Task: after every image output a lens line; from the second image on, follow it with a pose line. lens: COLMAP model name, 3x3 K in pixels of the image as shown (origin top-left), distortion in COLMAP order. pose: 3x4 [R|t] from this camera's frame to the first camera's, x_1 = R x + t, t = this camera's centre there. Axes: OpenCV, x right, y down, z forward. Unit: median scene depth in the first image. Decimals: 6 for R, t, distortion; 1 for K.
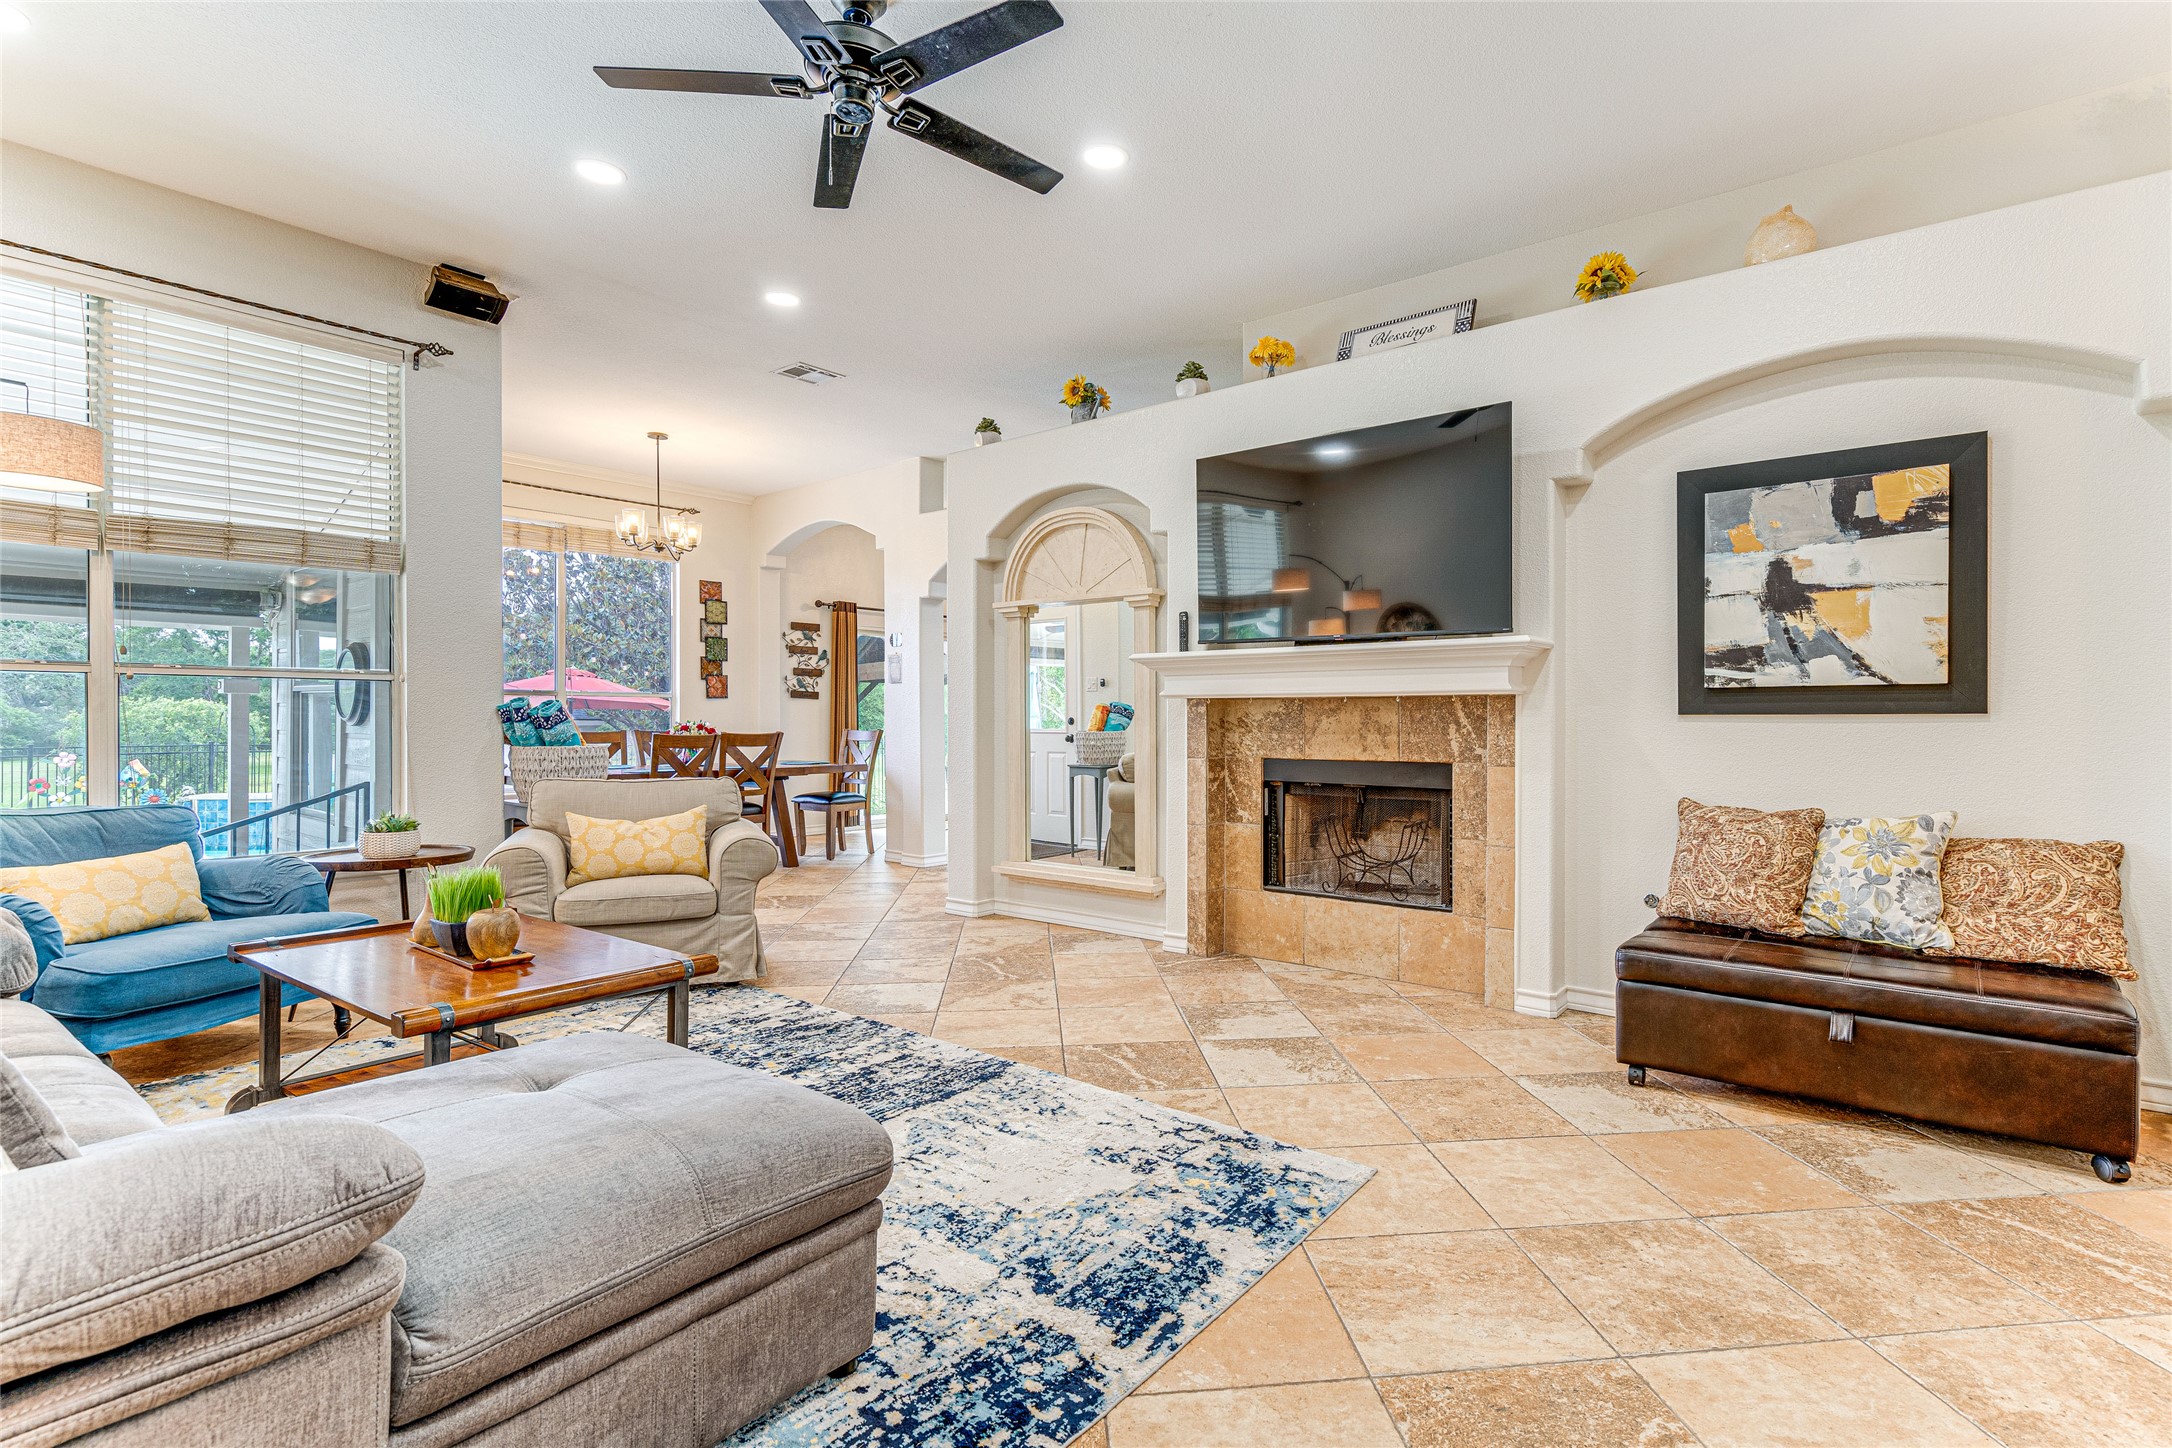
lens RADIAL K [[987.2, 0, 1131.9], [0, 987.2, 717.2], [0, 0, 1]] dist [-0.004687, 0.003977]
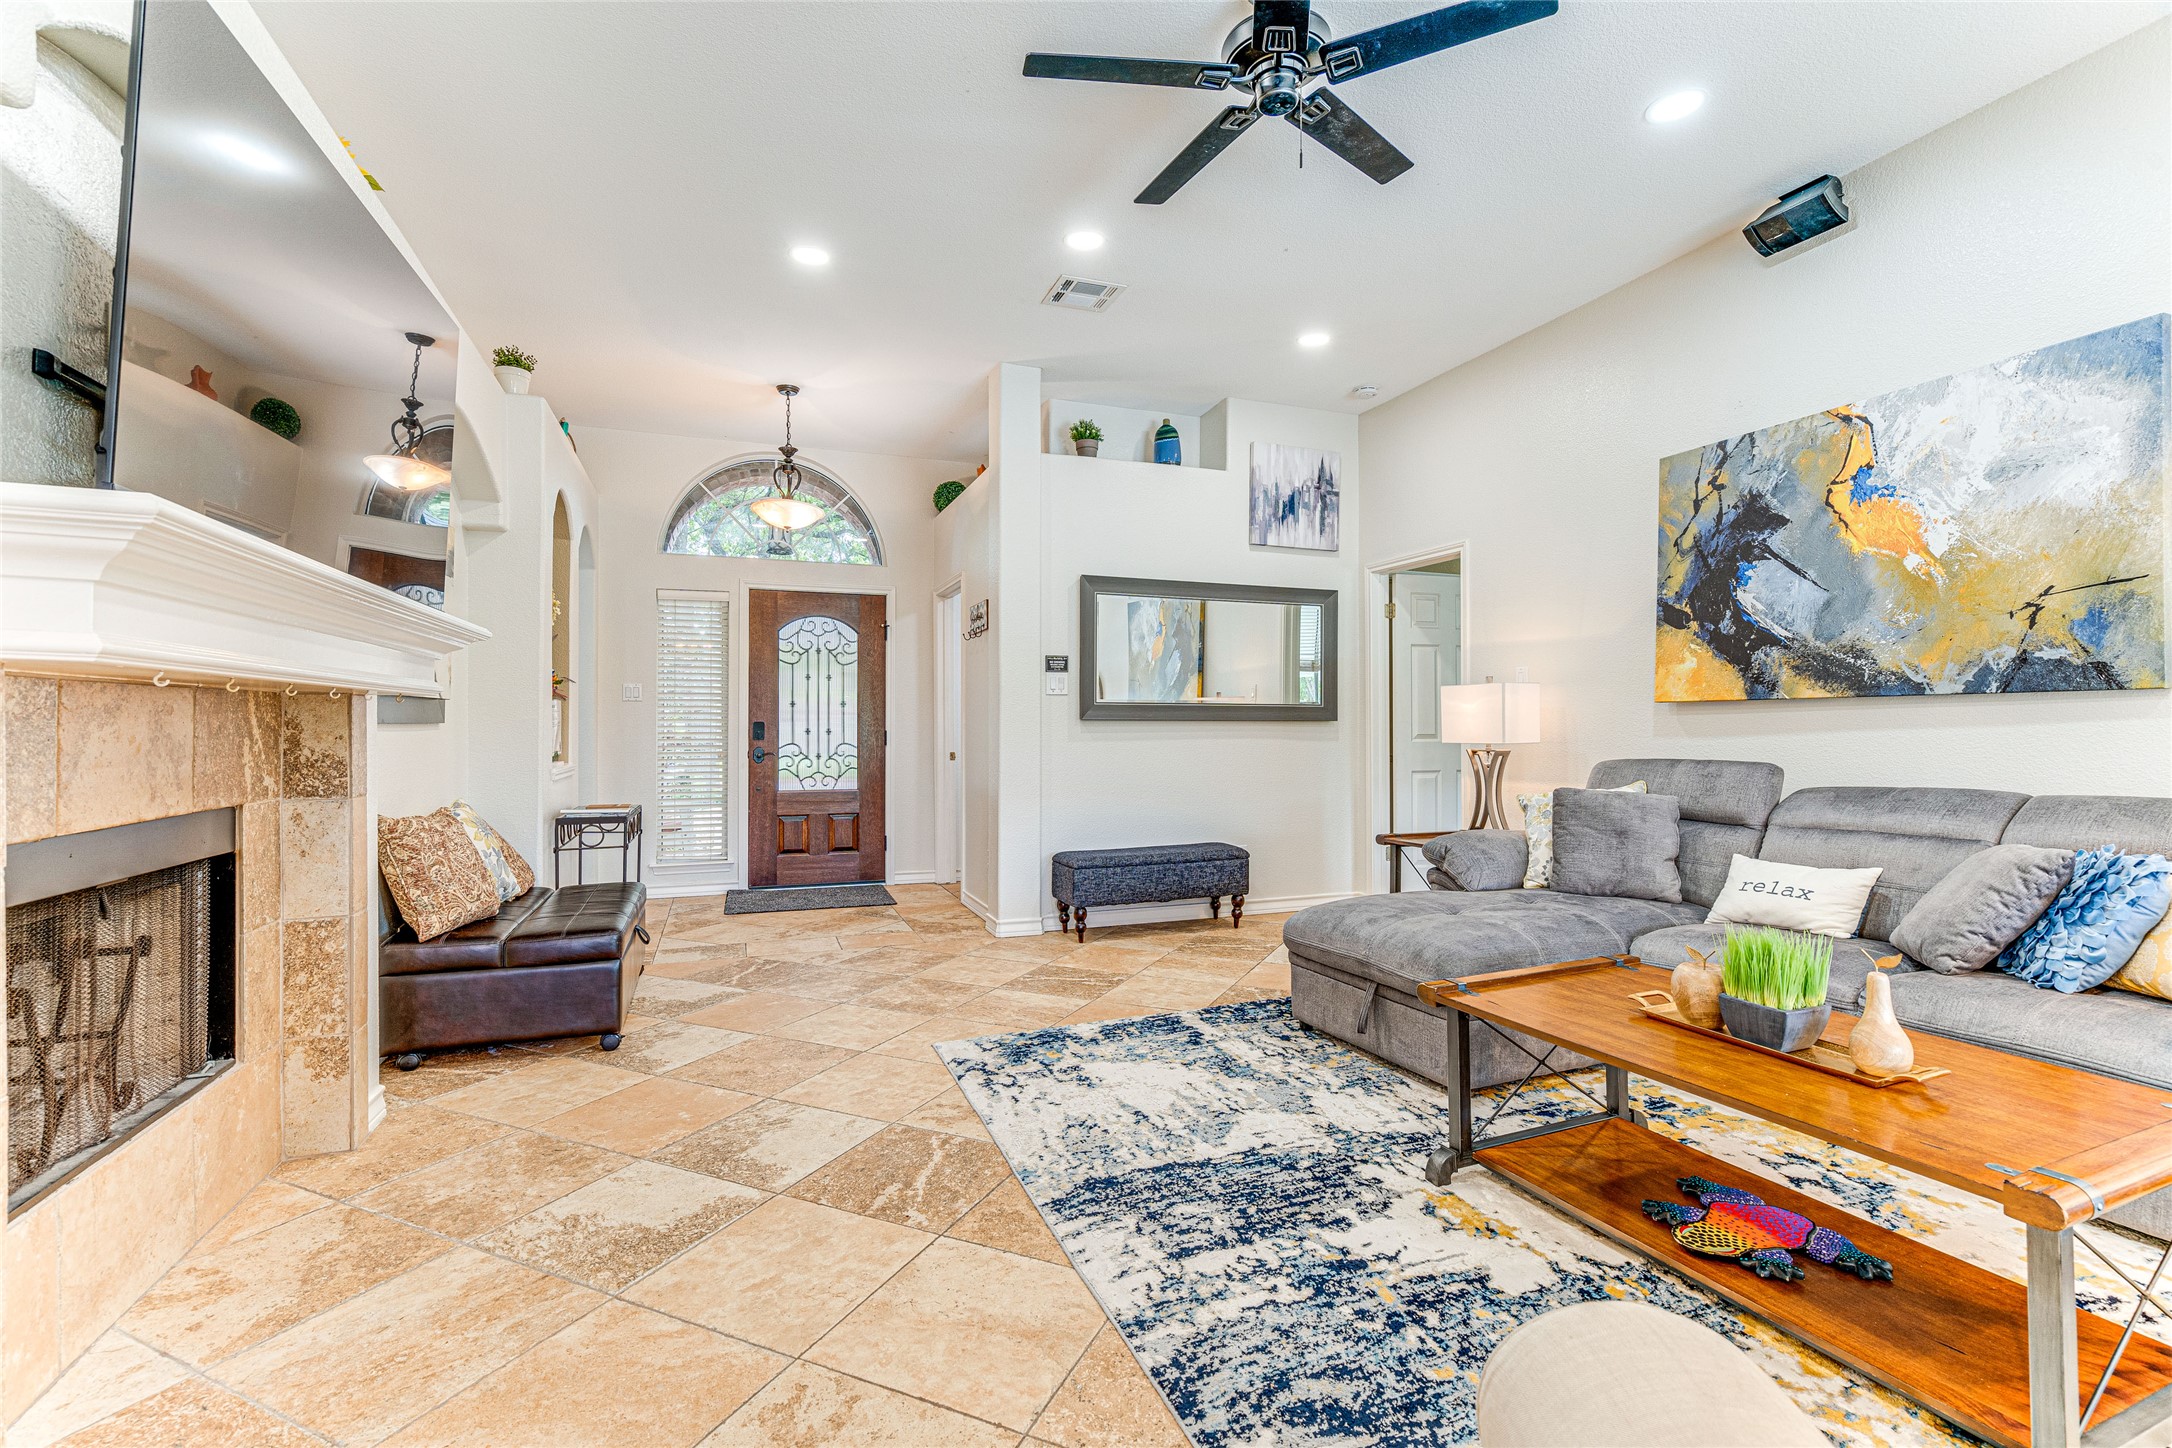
lens RADIAL K [[987.2, 0, 1088.6], [0, 987.2, 726.2], [0, 0, 1]] dist [-0.004687, 0.003977]
pose [[-0.855667, -0.000766, 0.517526, -0.558326], [-0.001012, 0.999999, -0.000194, -0.000009], [-0.517526, -0.000690, -0.855667, 1.723929]]
